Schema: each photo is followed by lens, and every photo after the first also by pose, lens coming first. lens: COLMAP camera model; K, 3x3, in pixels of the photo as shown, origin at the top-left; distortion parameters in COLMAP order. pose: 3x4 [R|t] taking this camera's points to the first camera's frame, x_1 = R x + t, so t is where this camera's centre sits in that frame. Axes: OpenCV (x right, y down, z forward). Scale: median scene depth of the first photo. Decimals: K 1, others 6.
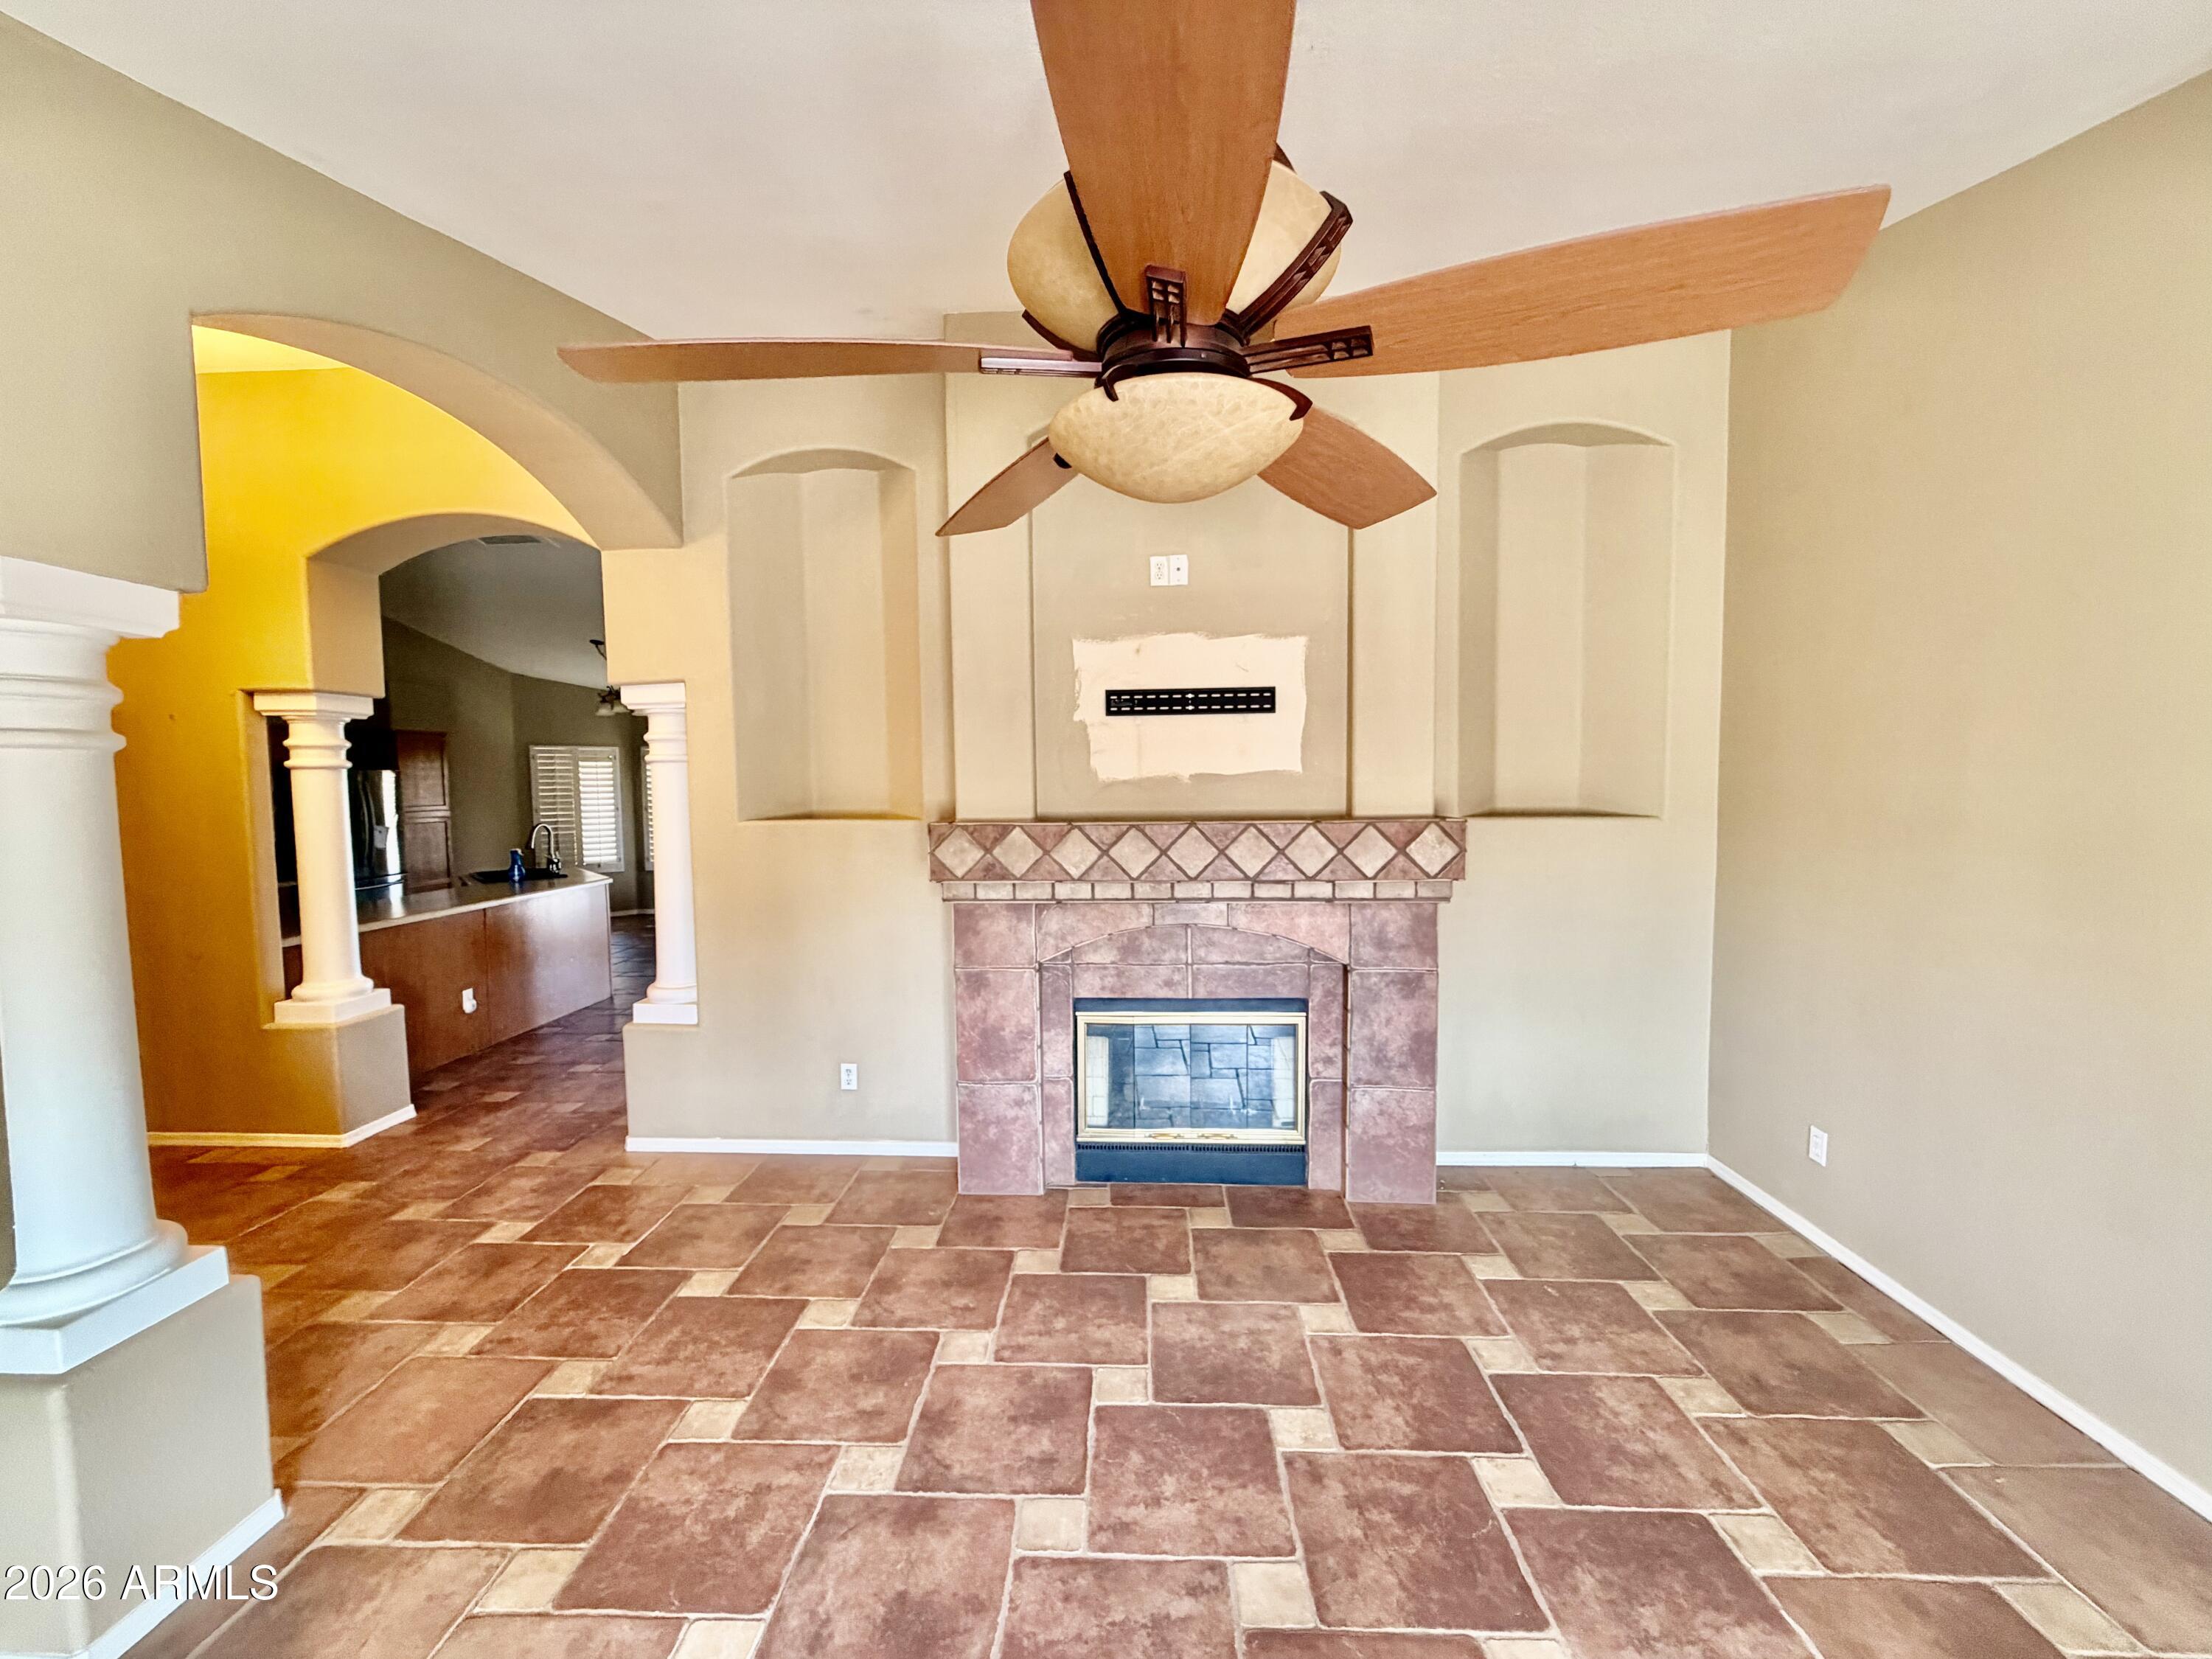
lens RADIAL K [[880.4, 0, 1101.8], [0, 880.4, 838.1], [0, 0, 1]] dist [0.000048, -0.000286]
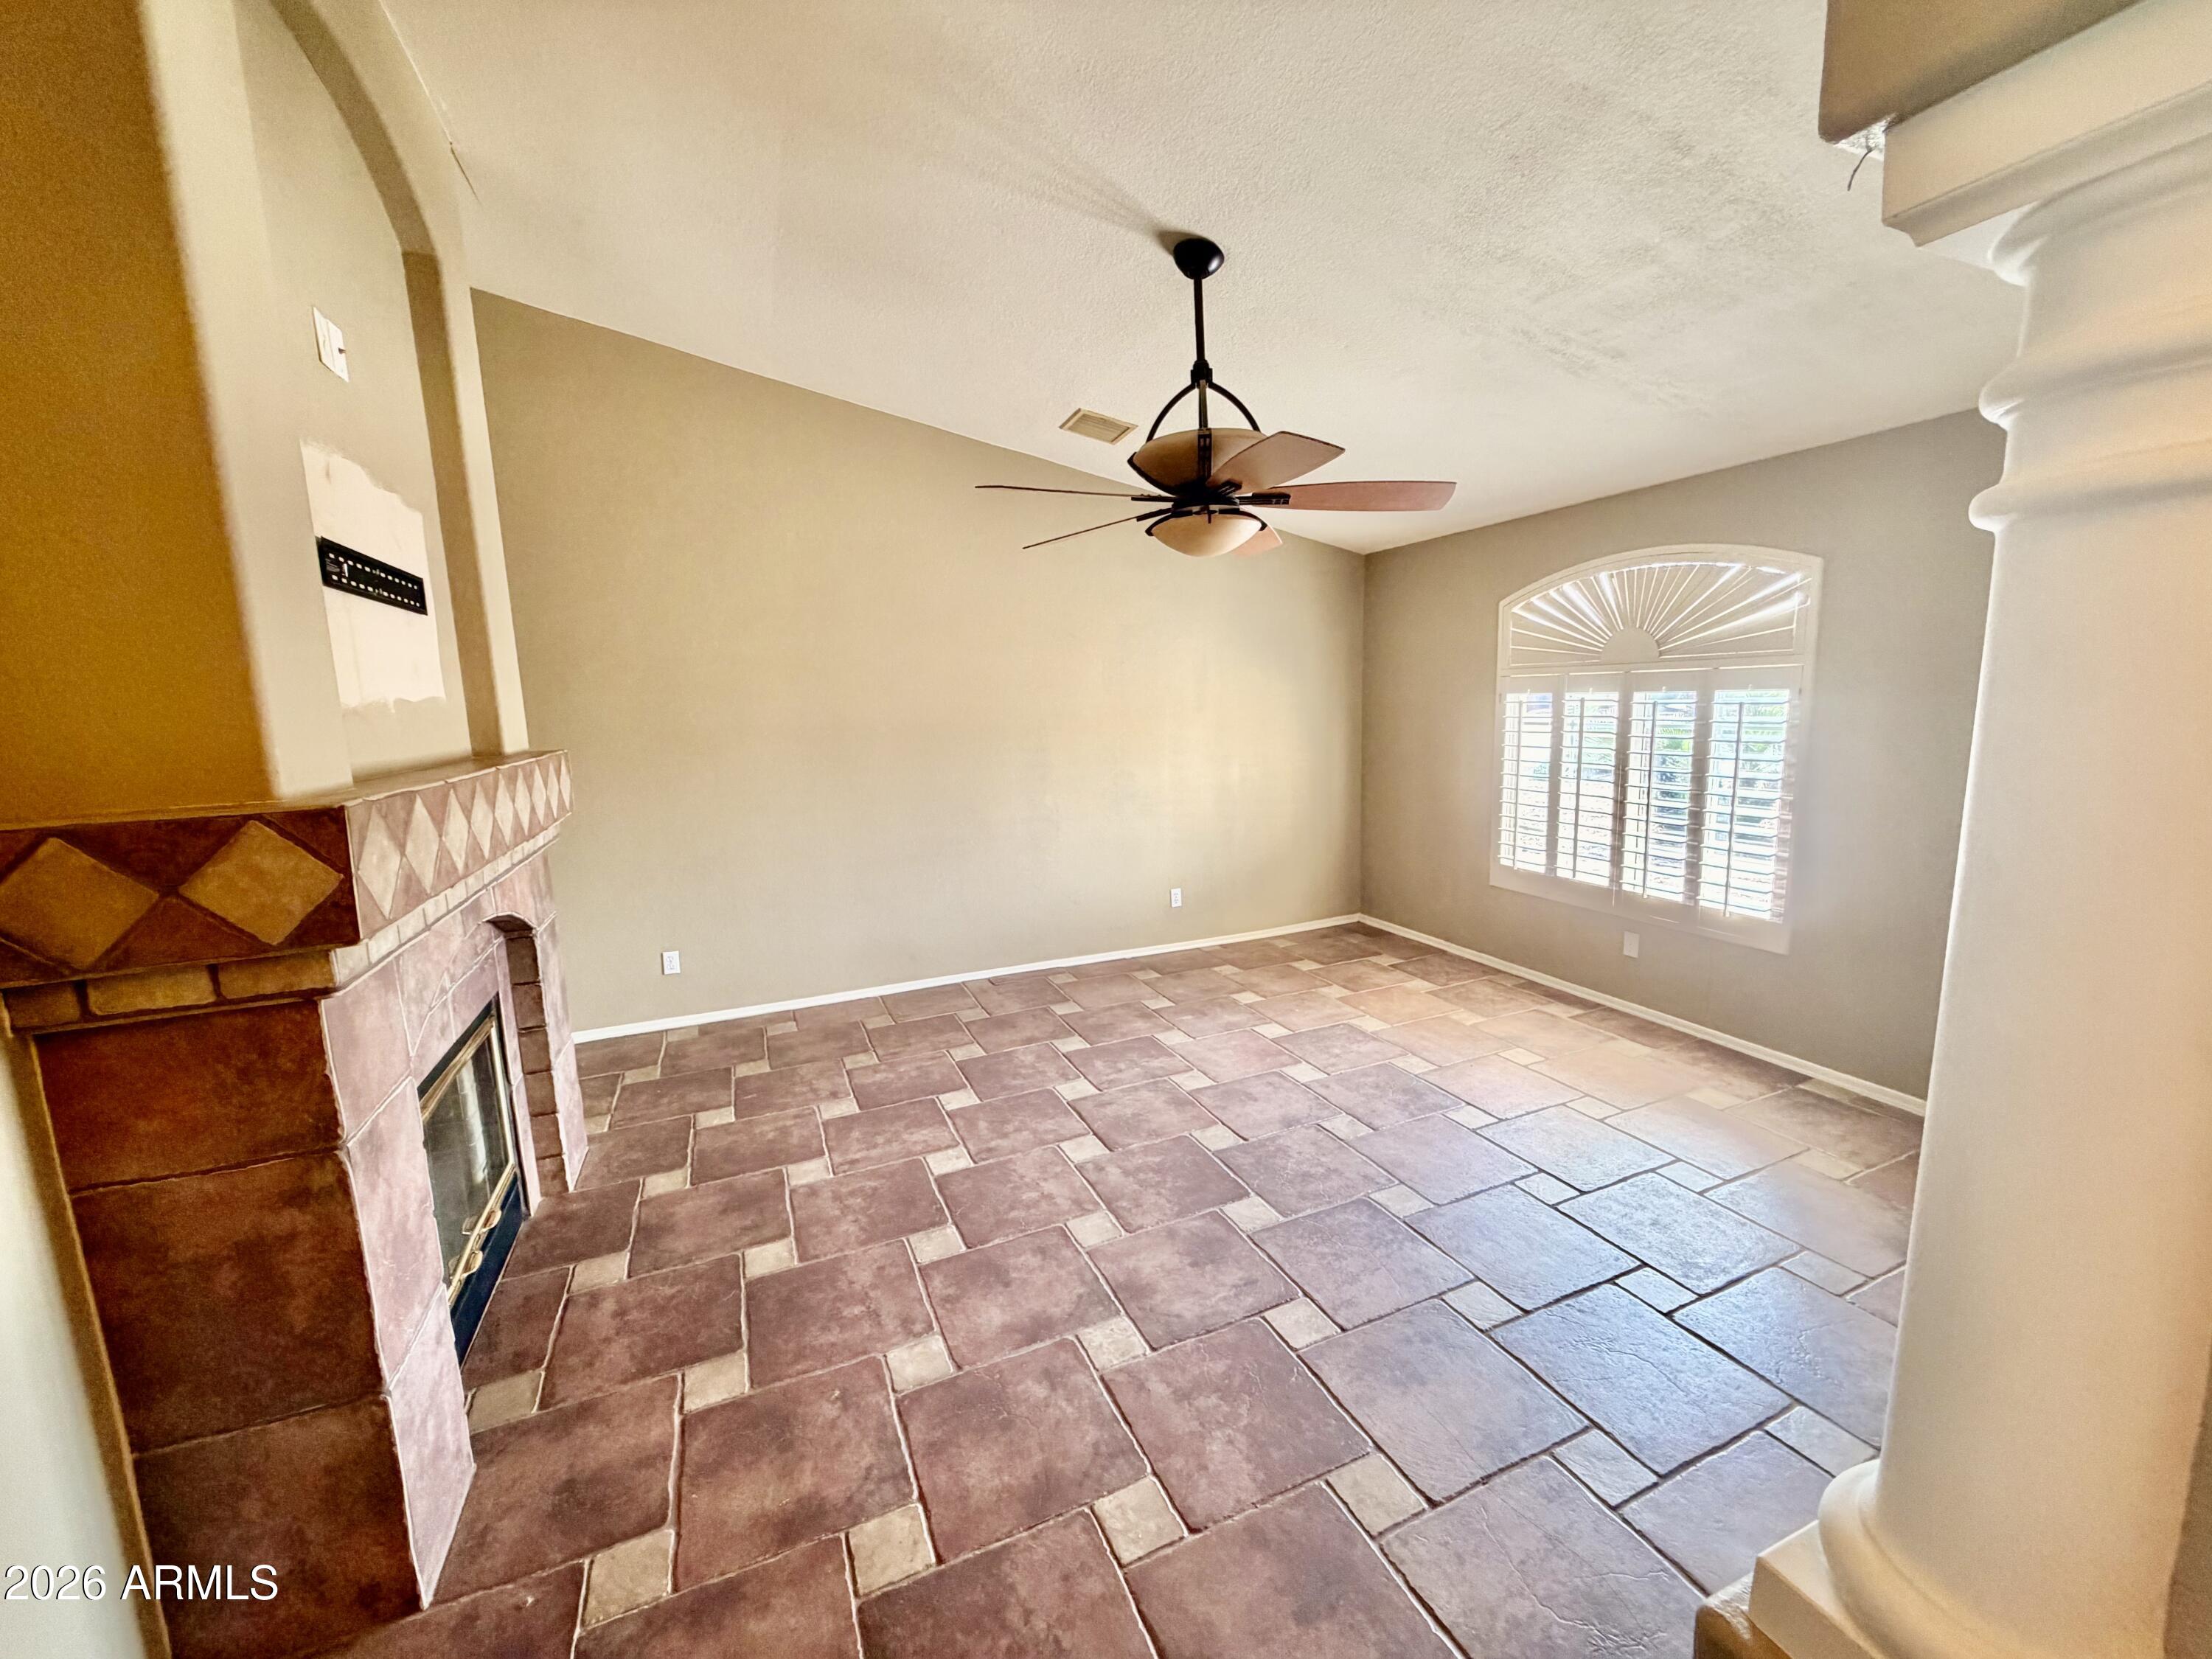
lens RADIAL K [[880.4, 0, 1101.9], [0, 880.4, 826.2], [0, 0, 1]] dist [0.000048, -0.000286]
pose [[-0.434891, -0.104064, 0.894450, -0.984760], [0.101041, 0.981388, 0.163306, -0.051039], [-0.894796, 0.161397, -0.416282, 1.169944]]
